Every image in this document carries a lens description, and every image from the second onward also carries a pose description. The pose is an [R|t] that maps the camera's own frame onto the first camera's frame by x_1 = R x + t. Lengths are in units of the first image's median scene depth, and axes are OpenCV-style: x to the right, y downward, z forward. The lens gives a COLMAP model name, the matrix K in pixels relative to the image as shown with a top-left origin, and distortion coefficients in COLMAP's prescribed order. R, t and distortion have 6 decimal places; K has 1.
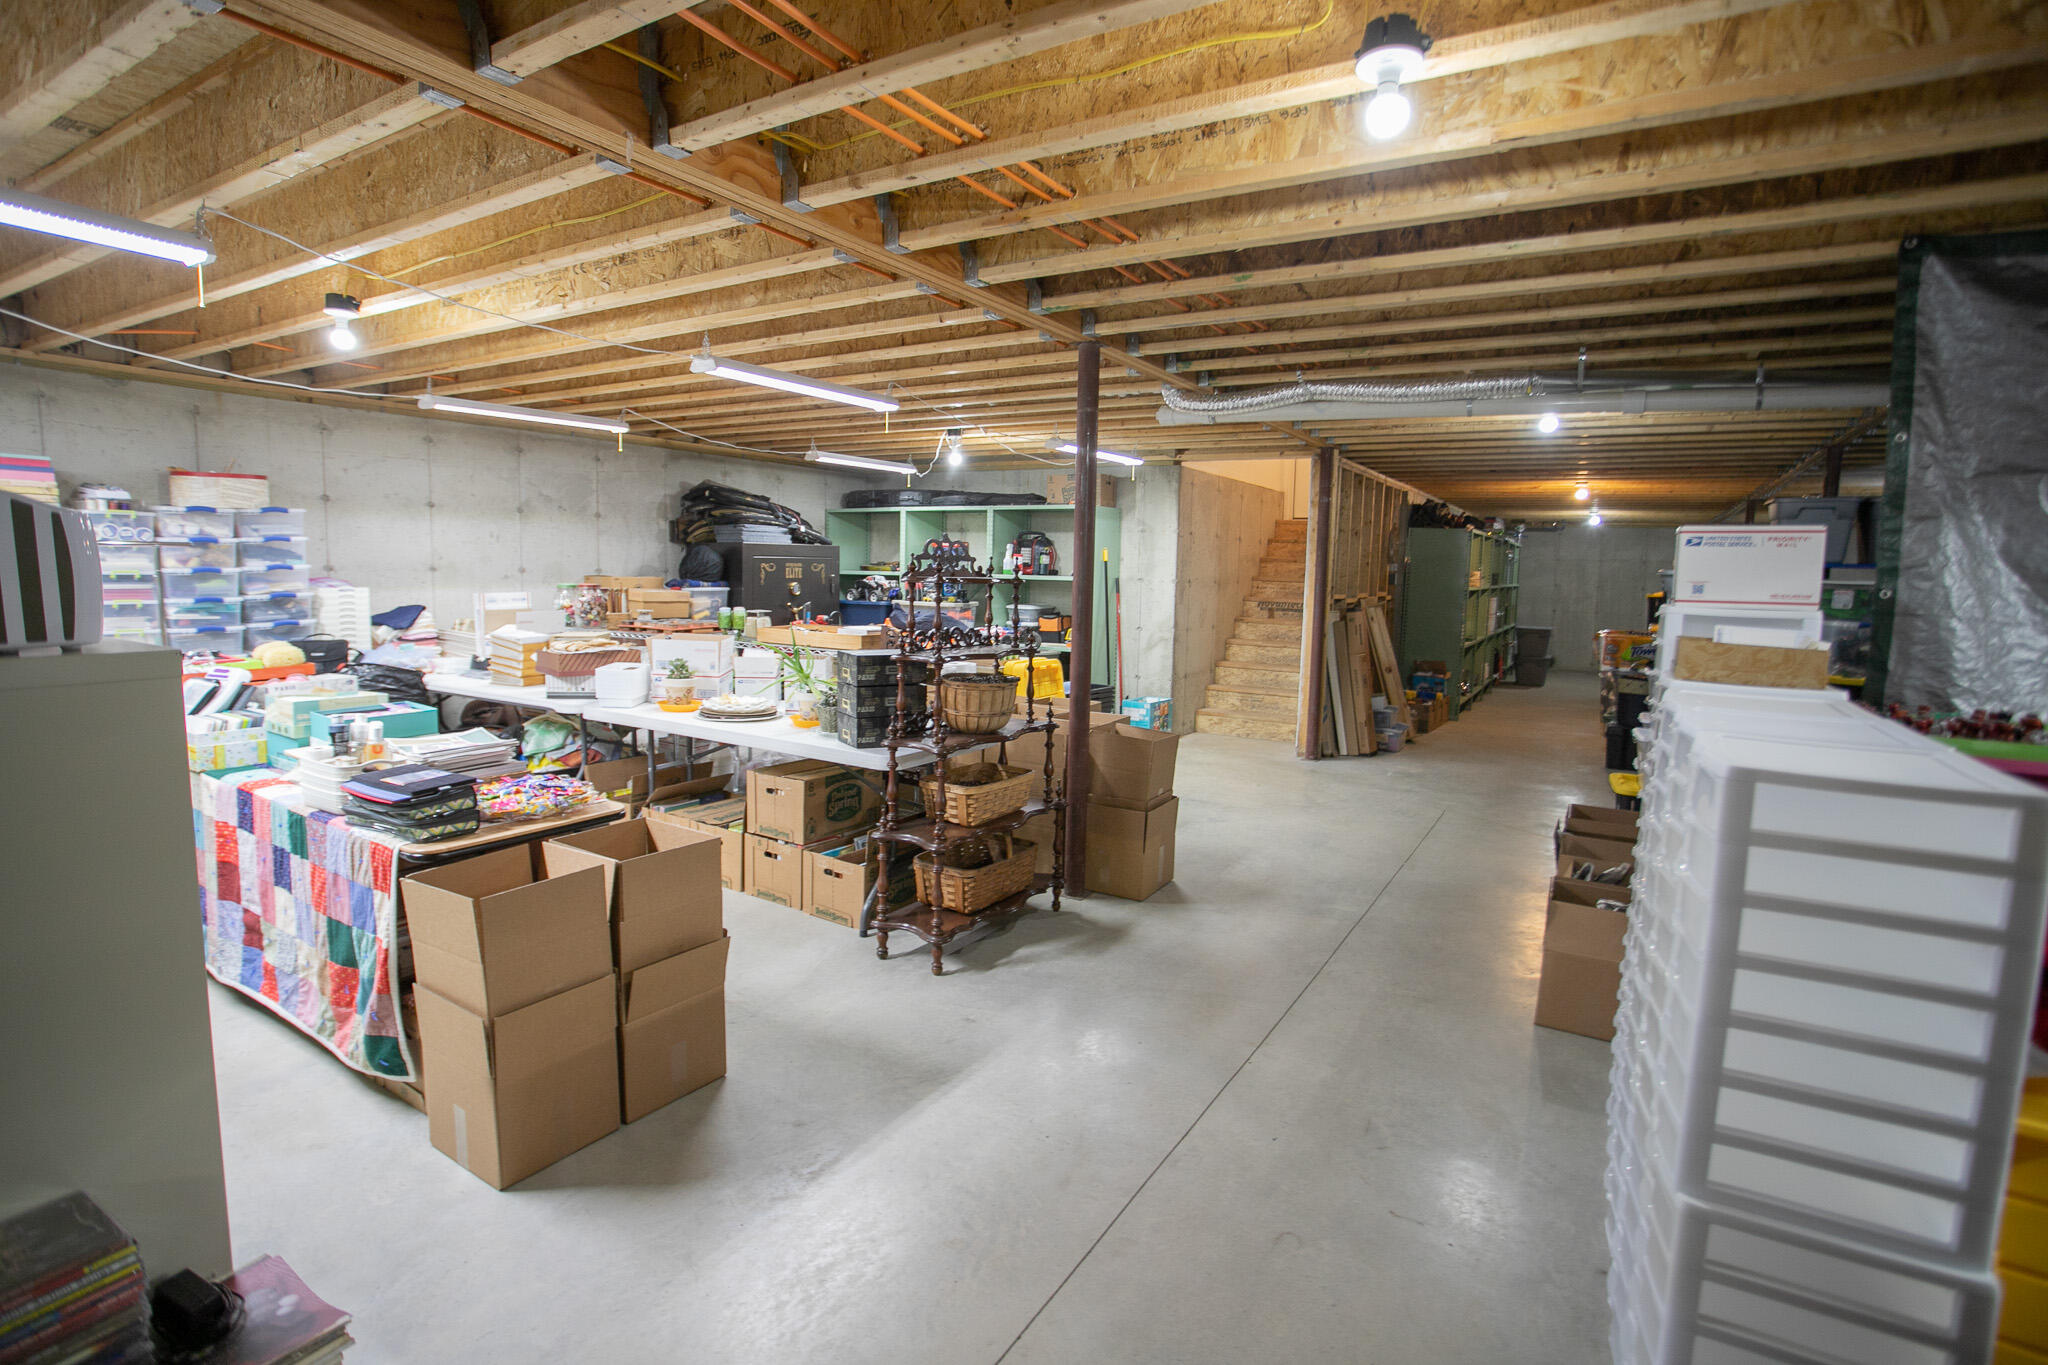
lens RADIAL K [[993.6, 0, 1025.7], [0, 993.6, 681.0], [0, 0, 1]] dist [-0.057641, 0.021890]
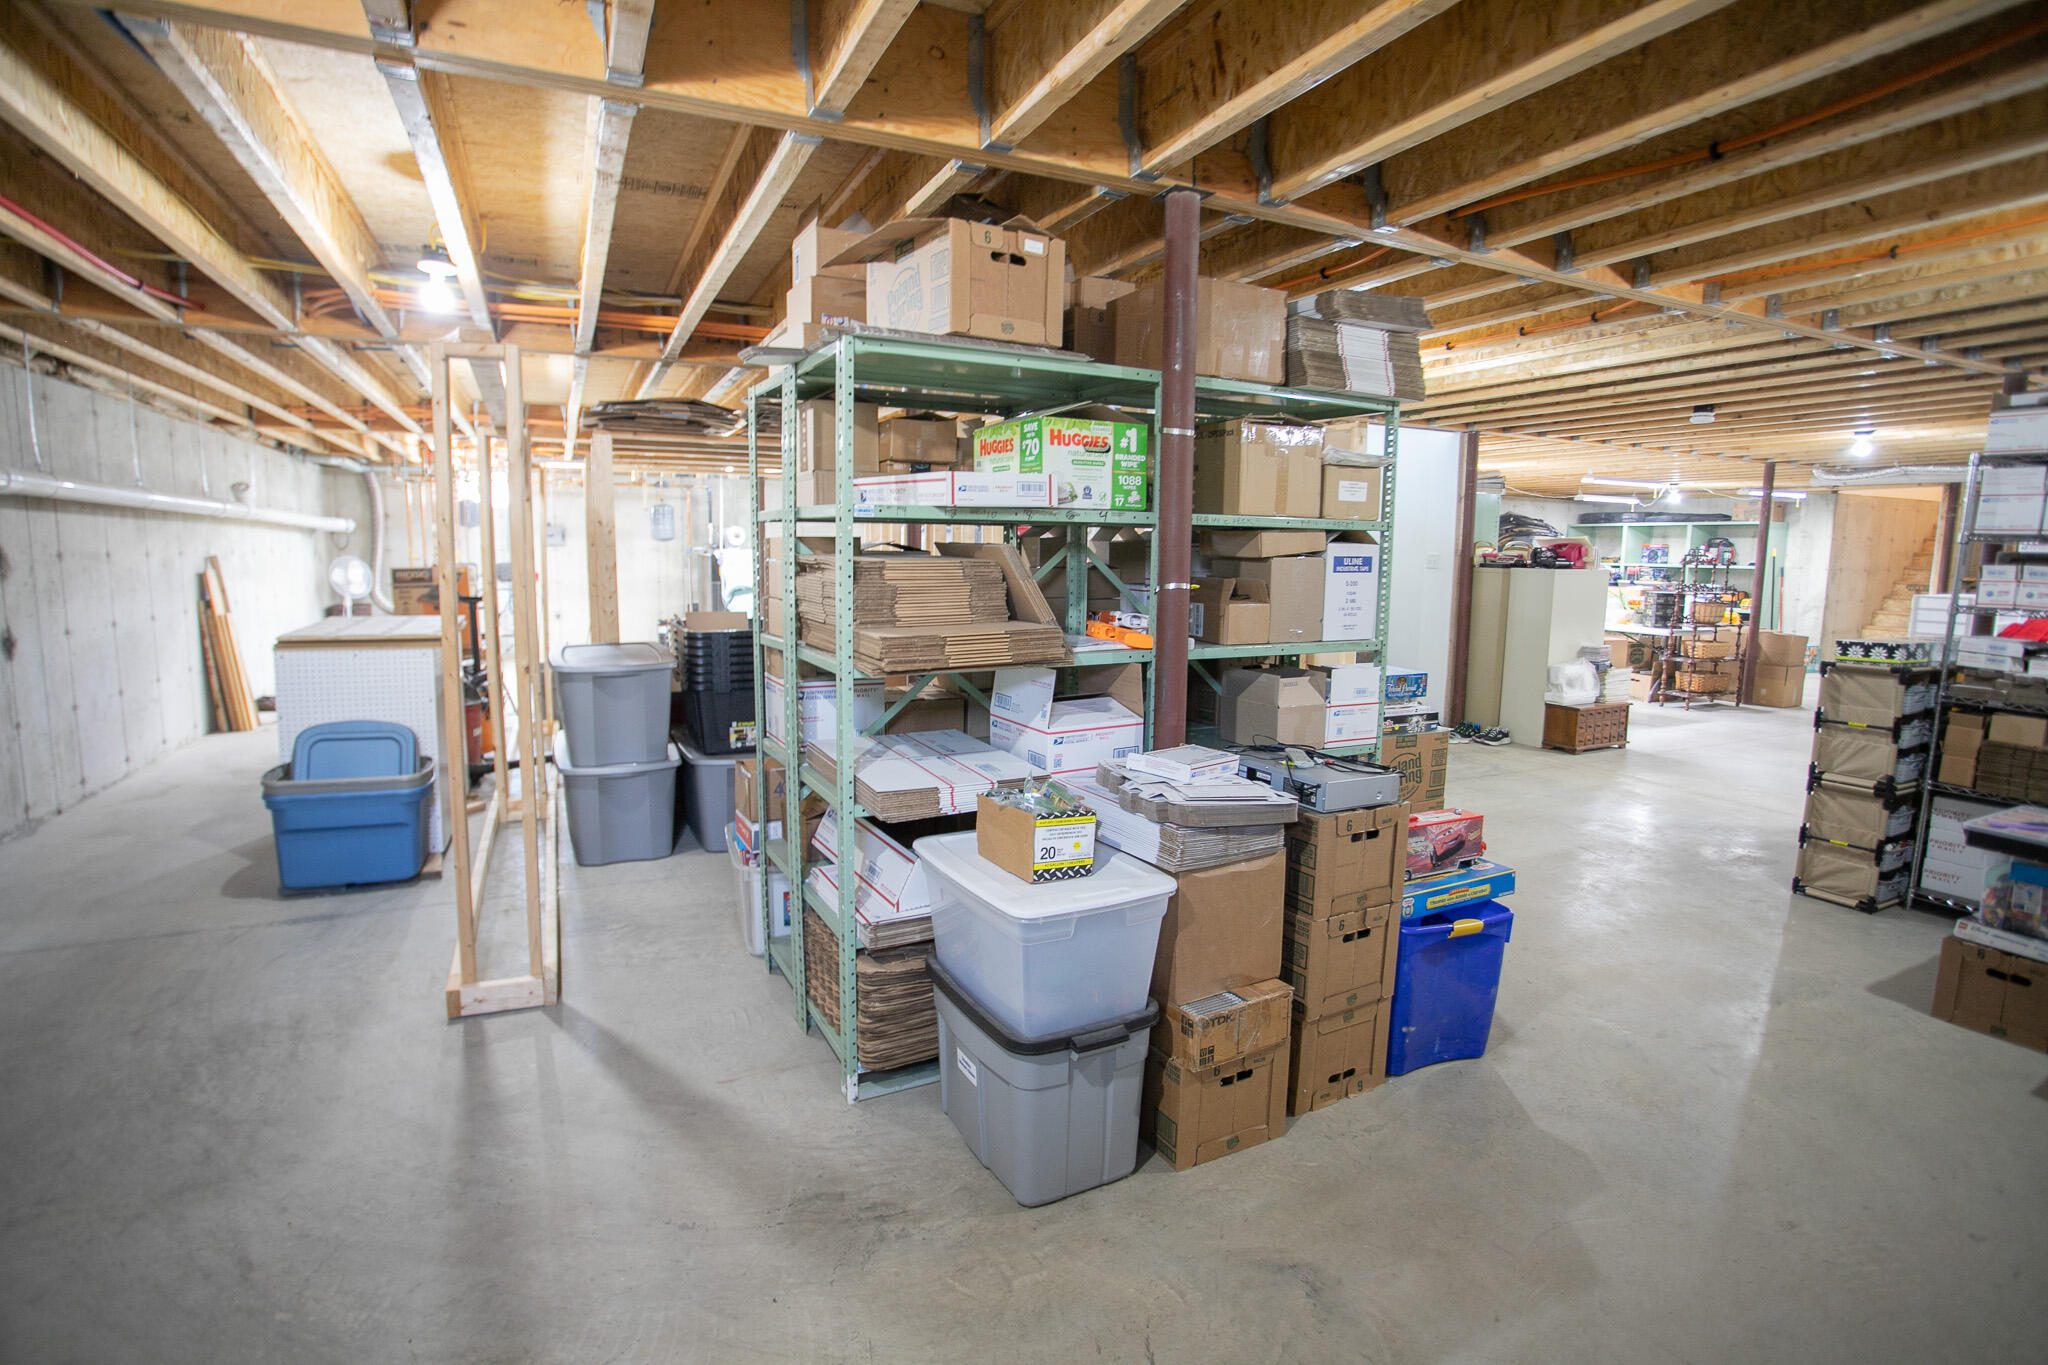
lens RADIAL K [[993.6, 0, 1032.5], [0, 993.6, 685.5], [0, 0, 1]] dist [-0.057641, 0.021890]
pose [[0.840425, 0.059091, -0.538696, -0.071990], [-0.054441, 0.998215, 0.024563, 0.113302], [0.539186, 0.008684, 0.842142, -0.948538]]
